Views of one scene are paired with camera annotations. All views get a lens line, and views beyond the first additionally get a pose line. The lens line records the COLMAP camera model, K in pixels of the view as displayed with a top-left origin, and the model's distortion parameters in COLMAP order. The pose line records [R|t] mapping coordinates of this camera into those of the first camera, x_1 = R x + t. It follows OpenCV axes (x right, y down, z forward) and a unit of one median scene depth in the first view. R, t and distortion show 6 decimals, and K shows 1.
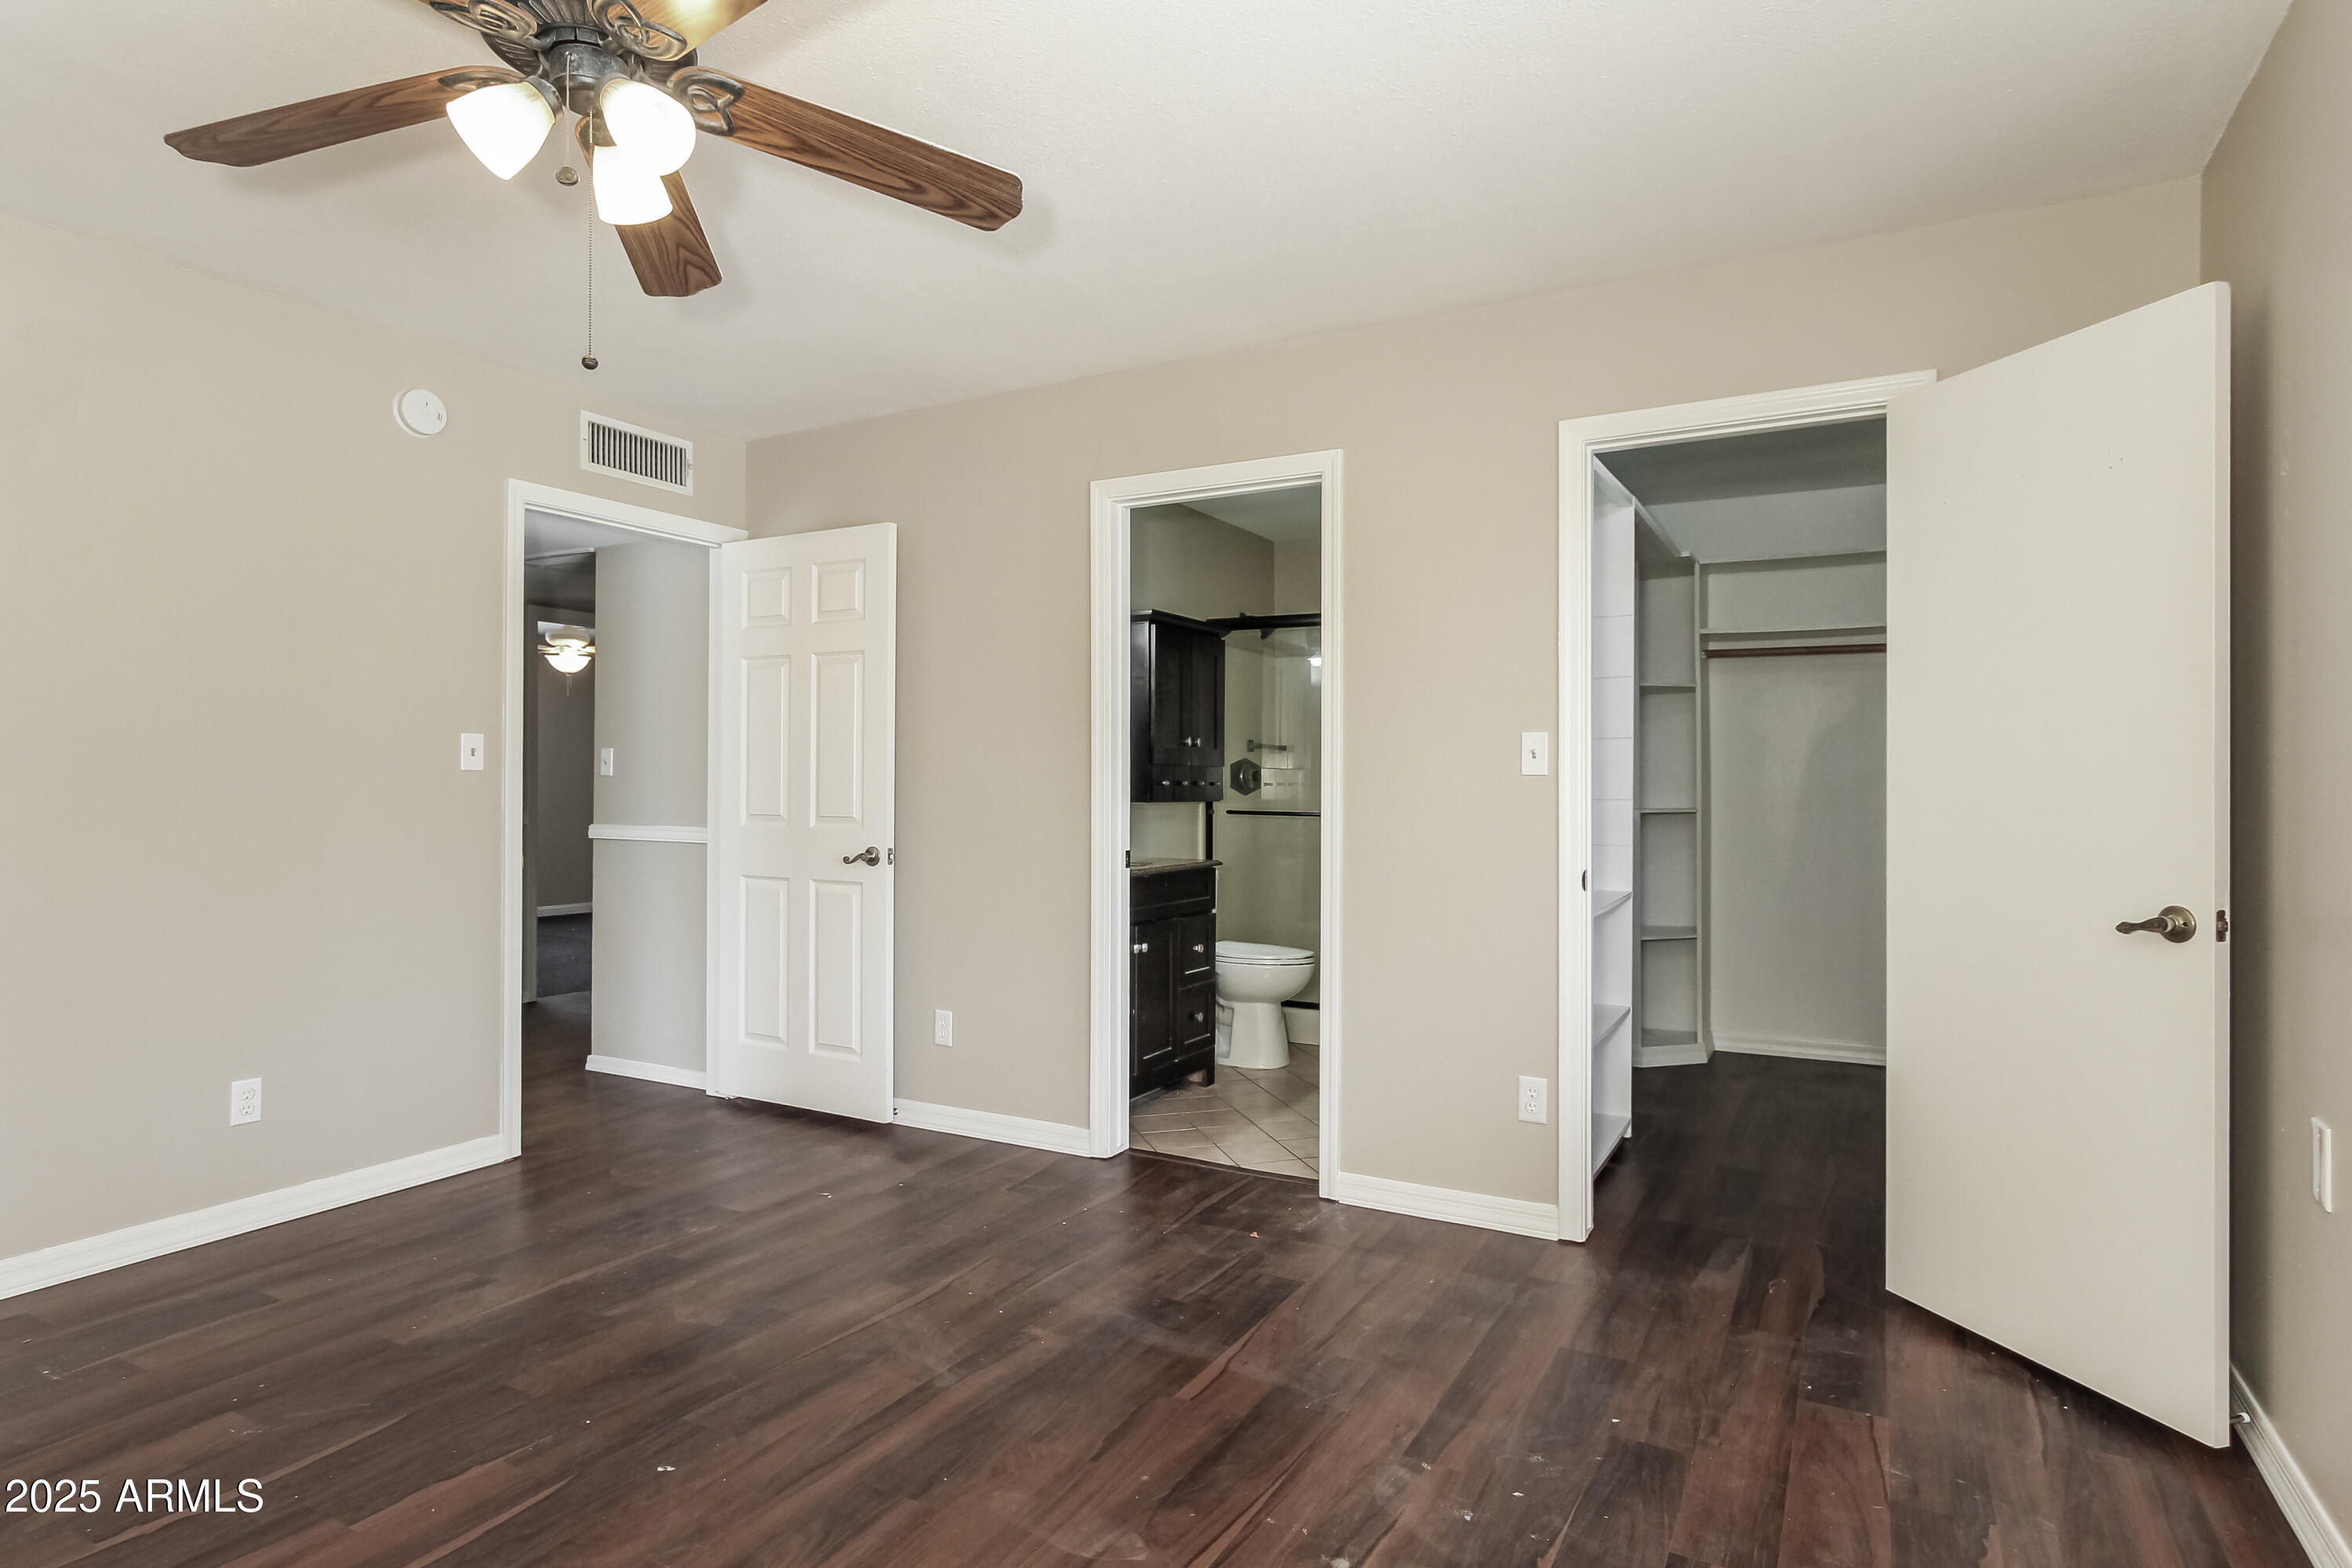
lens RADIAL K [[1262.5, 0, 1175.8], [0, 1262.5, 780.8], [0, 0, 1]] dist [-0.002105, -0.000095]
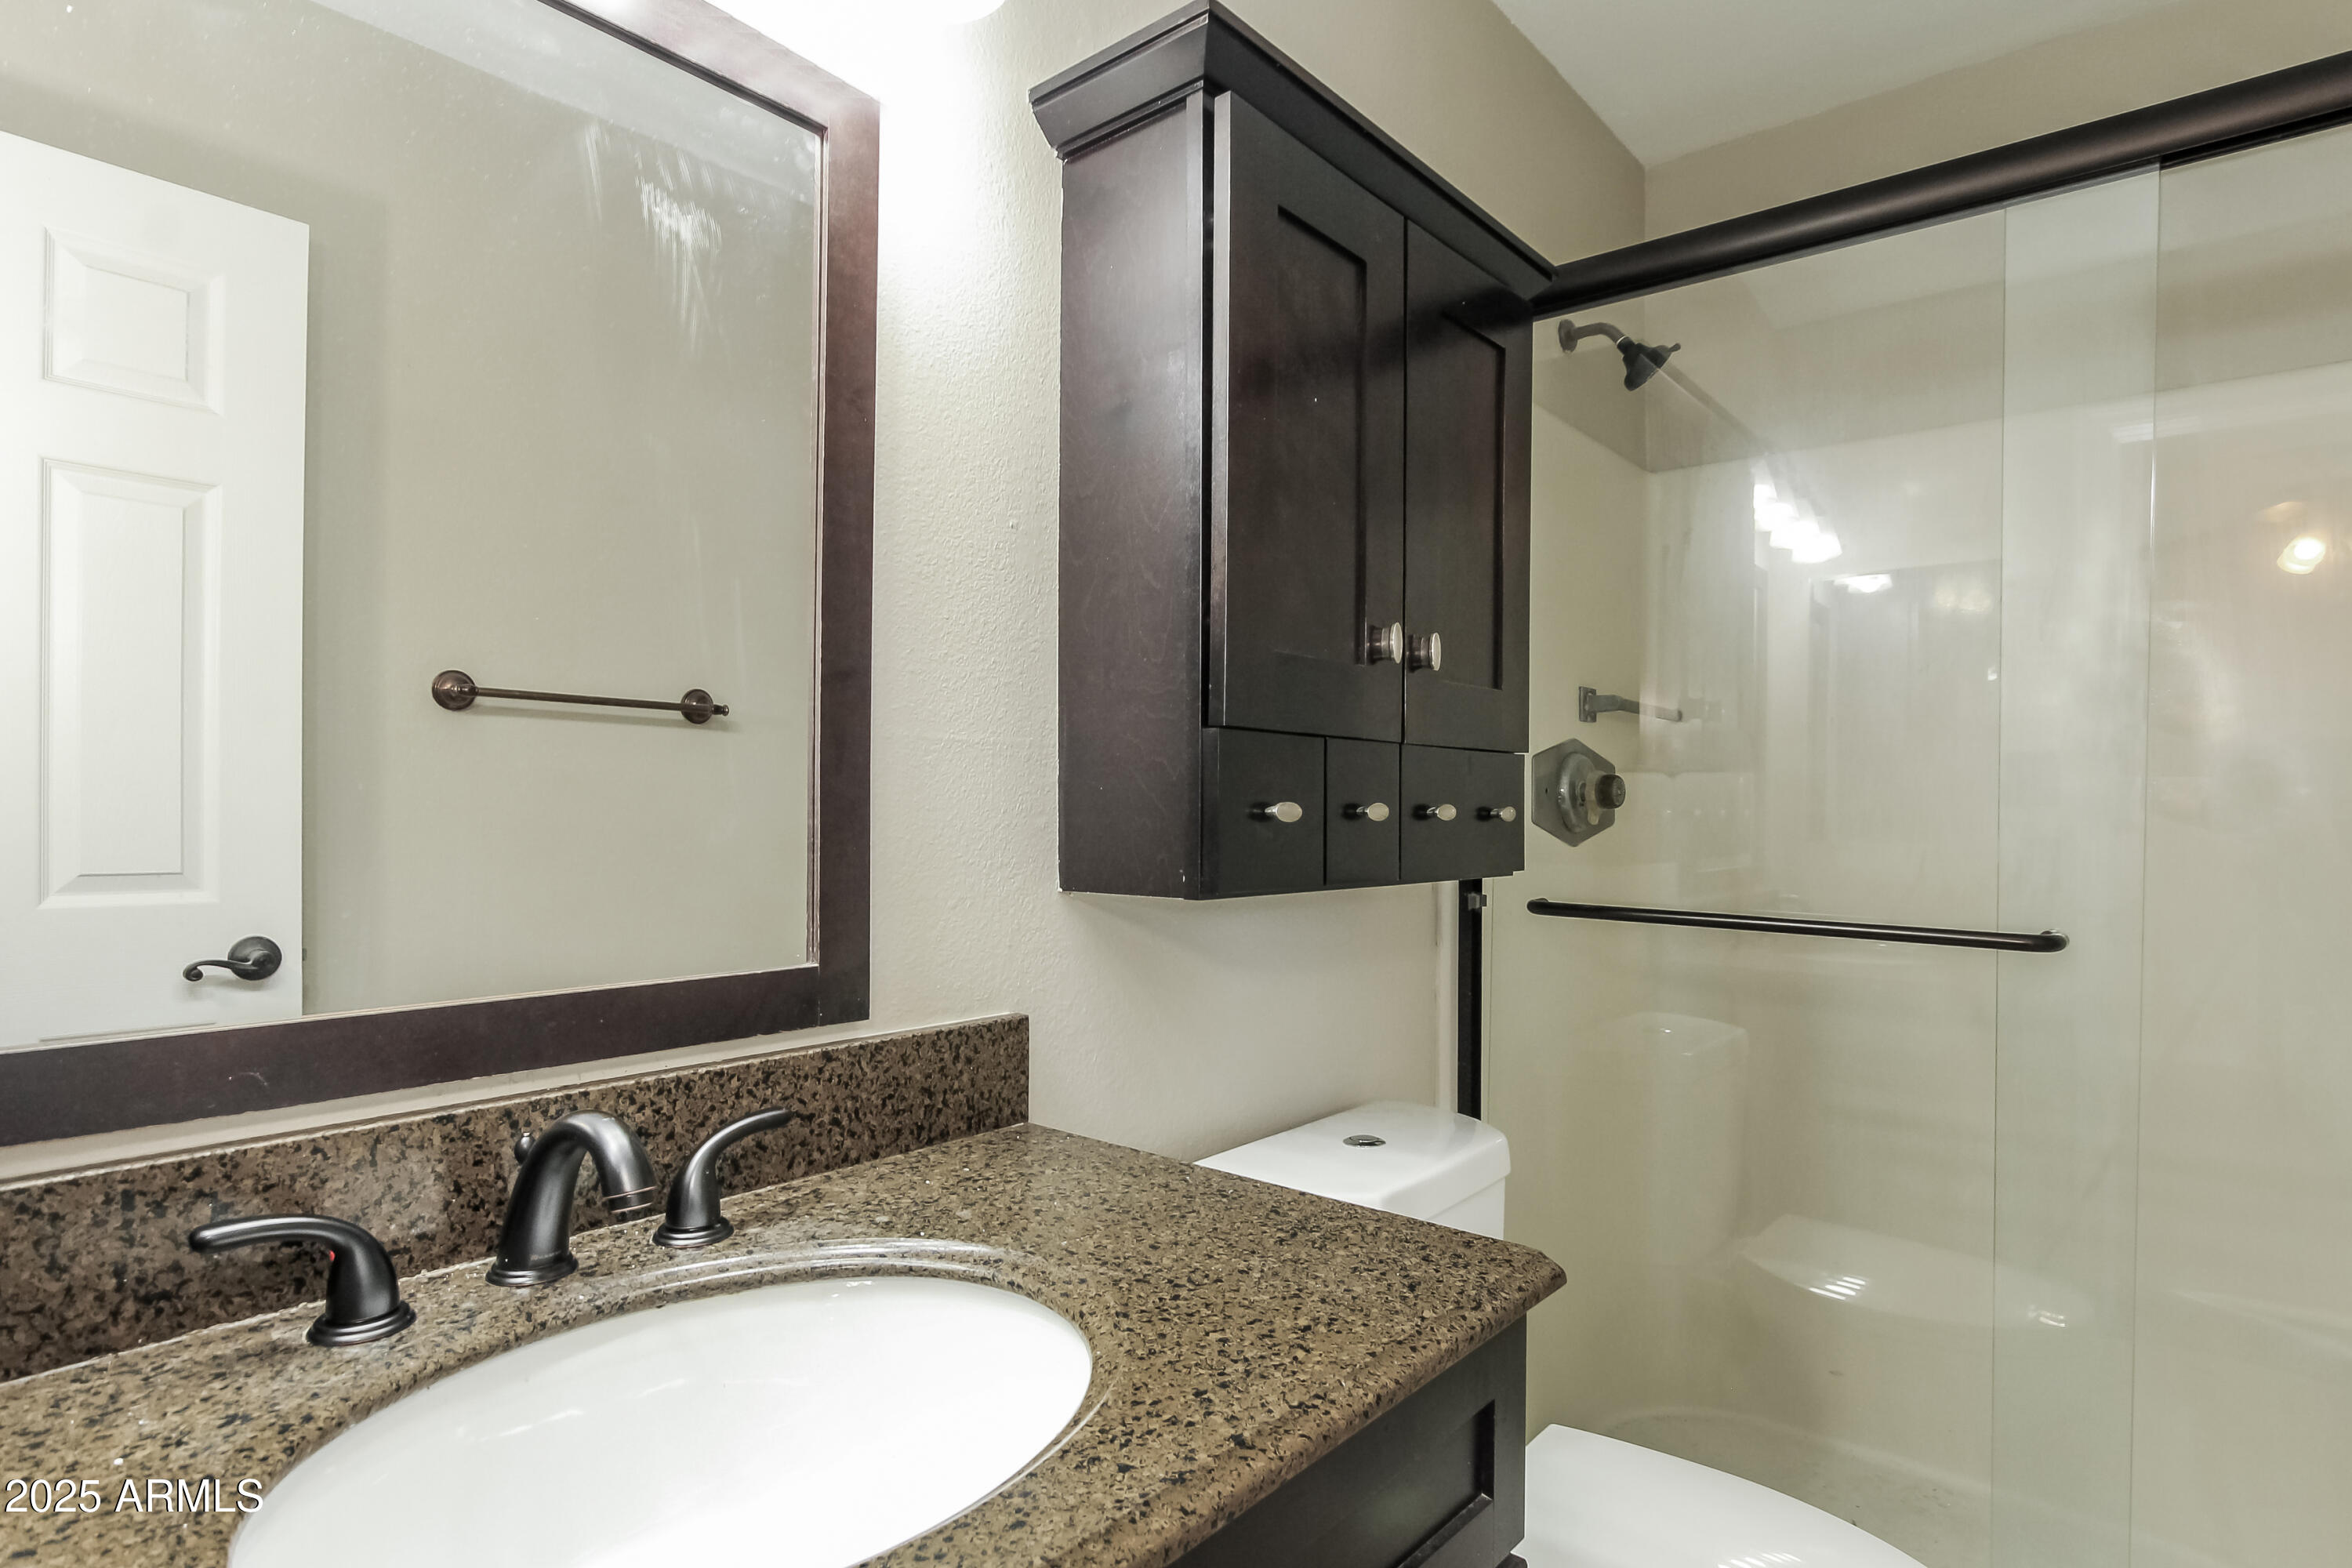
lens RADIAL K [[1262.5, 0, 1174.4], [0, 1262.5, 794.0], [0, 0, 1]] dist [-0.002105, -0.000095]
pose [[0.979763, 0.013356, -0.199714, 0.017438], [-0.014299, 0.999892, -0.003278, -0.000081], [0.199649, 0.006067, 0.979849, 0.701636]]
